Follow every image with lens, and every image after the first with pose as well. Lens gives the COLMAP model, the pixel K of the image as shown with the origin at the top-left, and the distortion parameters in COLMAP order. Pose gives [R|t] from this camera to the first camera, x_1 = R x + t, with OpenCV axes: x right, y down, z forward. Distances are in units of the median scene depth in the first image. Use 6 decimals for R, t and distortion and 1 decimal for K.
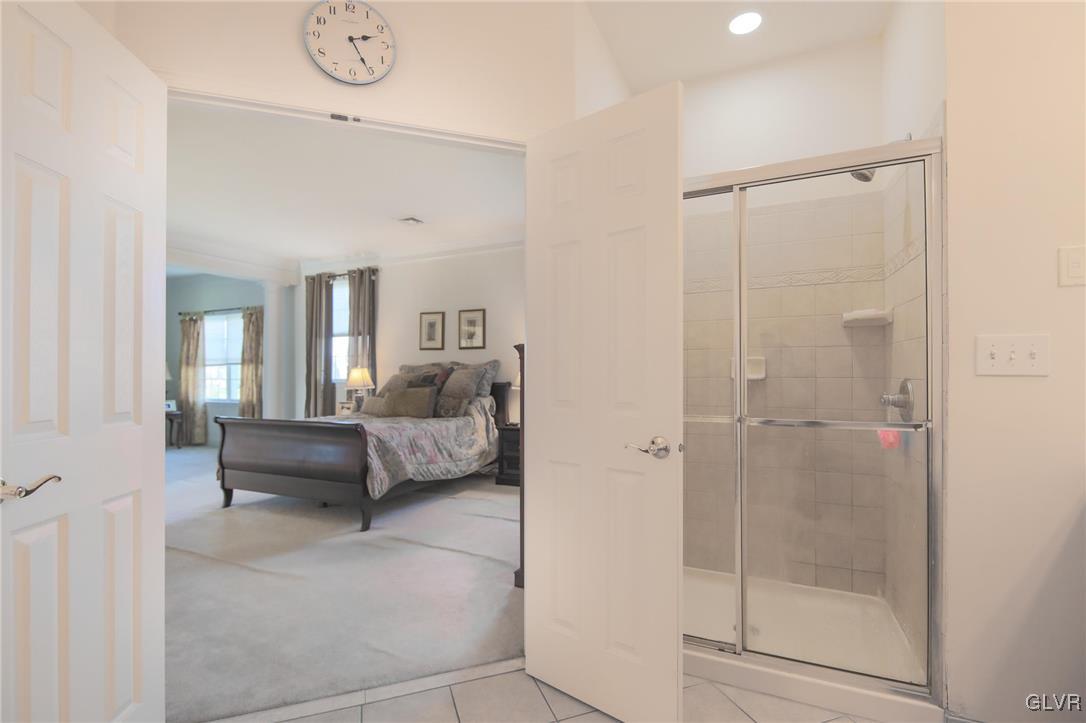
lens RADIAL K [[495.4, 0, 545.6], [0, 495.4, 360.9], [0, 0, 1]] dist [-0.003060, -0.001302]
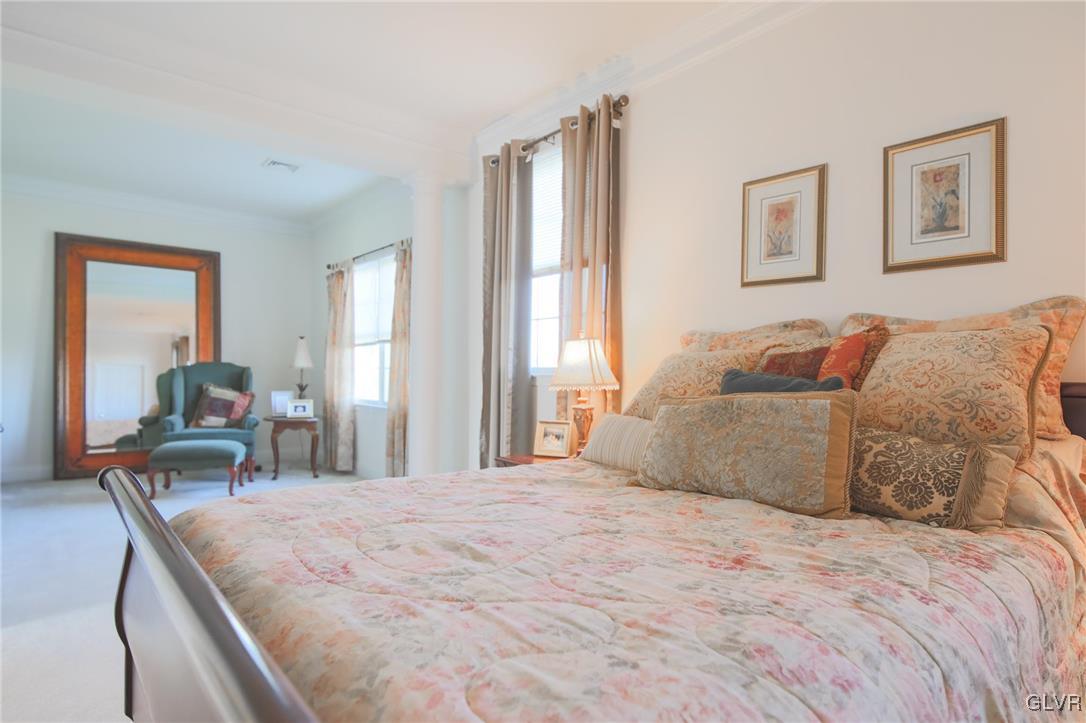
lens RADIAL K [[591.9, 0, 537.8], [0, 591.9, 355.7], [0, 0, 1]] dist [0.023800, 0.000370]
pose [[0.900068, 0.003042, -0.435740, -0.190940], [-0.004971, 0.999982, -0.003289, 0.028402], [0.435722, 0.005127, 0.900067, 0.526730]]
